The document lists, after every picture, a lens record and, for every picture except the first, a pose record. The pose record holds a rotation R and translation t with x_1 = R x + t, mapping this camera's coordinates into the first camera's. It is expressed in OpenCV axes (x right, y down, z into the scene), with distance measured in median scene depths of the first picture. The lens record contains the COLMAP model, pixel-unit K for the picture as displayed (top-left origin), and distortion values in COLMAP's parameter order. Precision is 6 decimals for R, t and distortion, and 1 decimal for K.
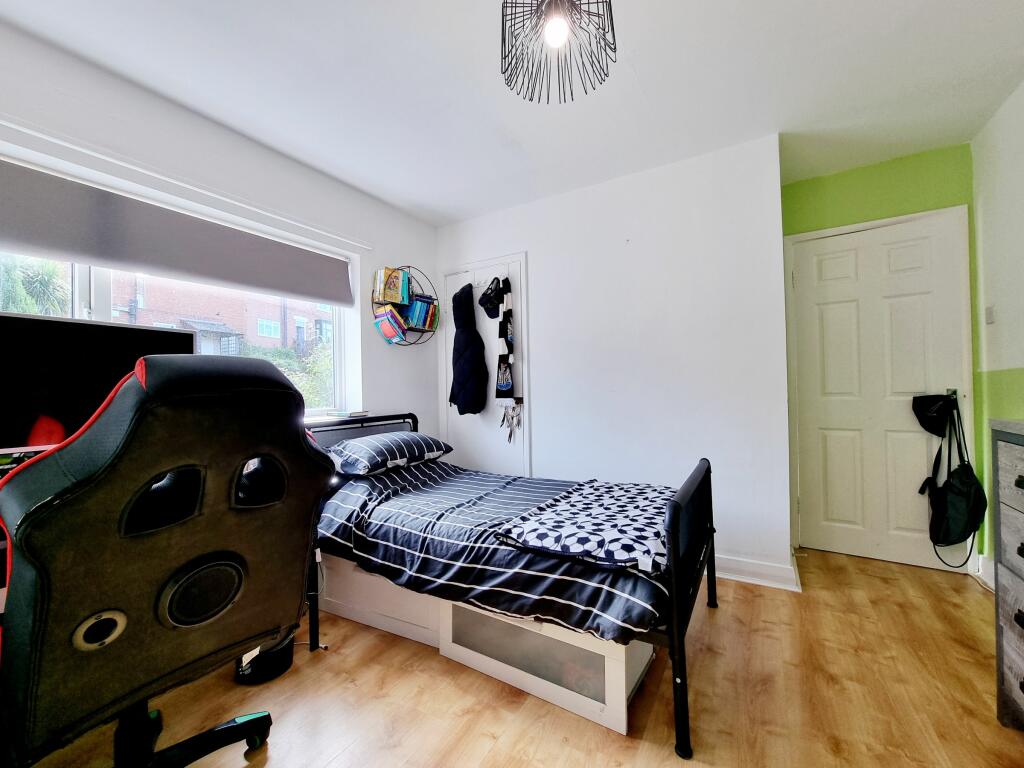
lens RADIAL K [[422.0, 0, 518.0], [0, 422.0, 386.2], [0, 0, 1]] dist [-0.001408, 0.000323]
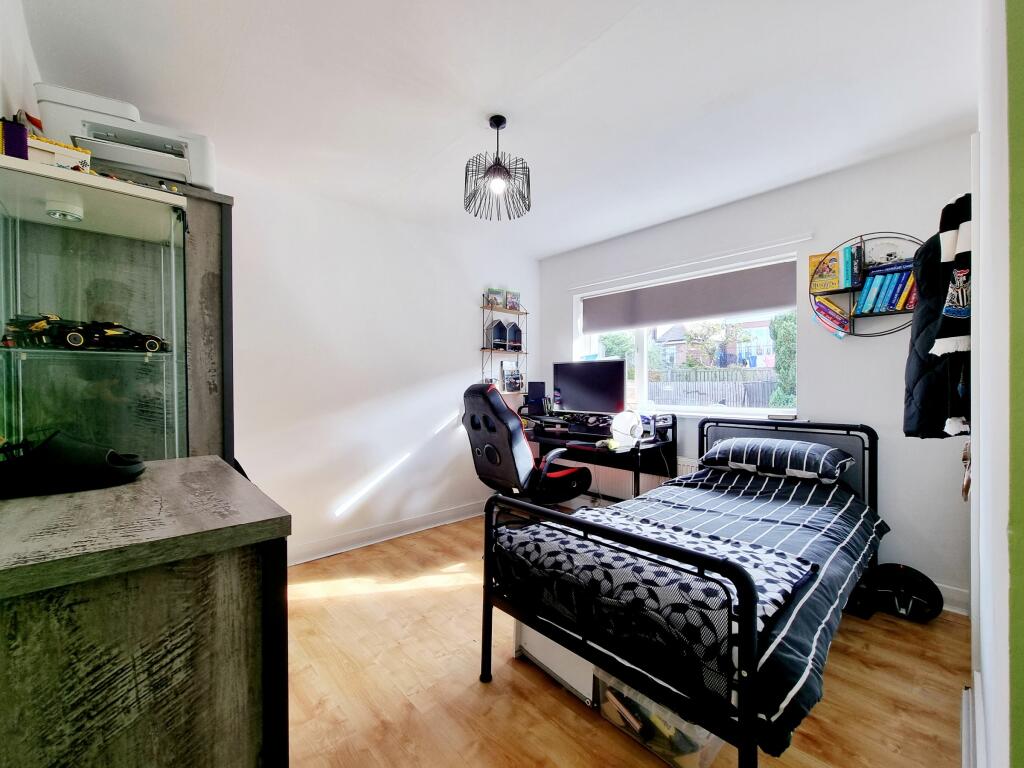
lens RADIAL K [[422.0, 0, 518.0], [0, 422.0, 386.2], [0, 0, 1]] dist [-0.001408, 0.000323]
pose [[-0.274451, 0.023508, -0.961314, 0.728956], [0.013895, 0.999694, 0.020479, -0.035099], [0.961501, -0.007737, -0.274694, 0.662602]]
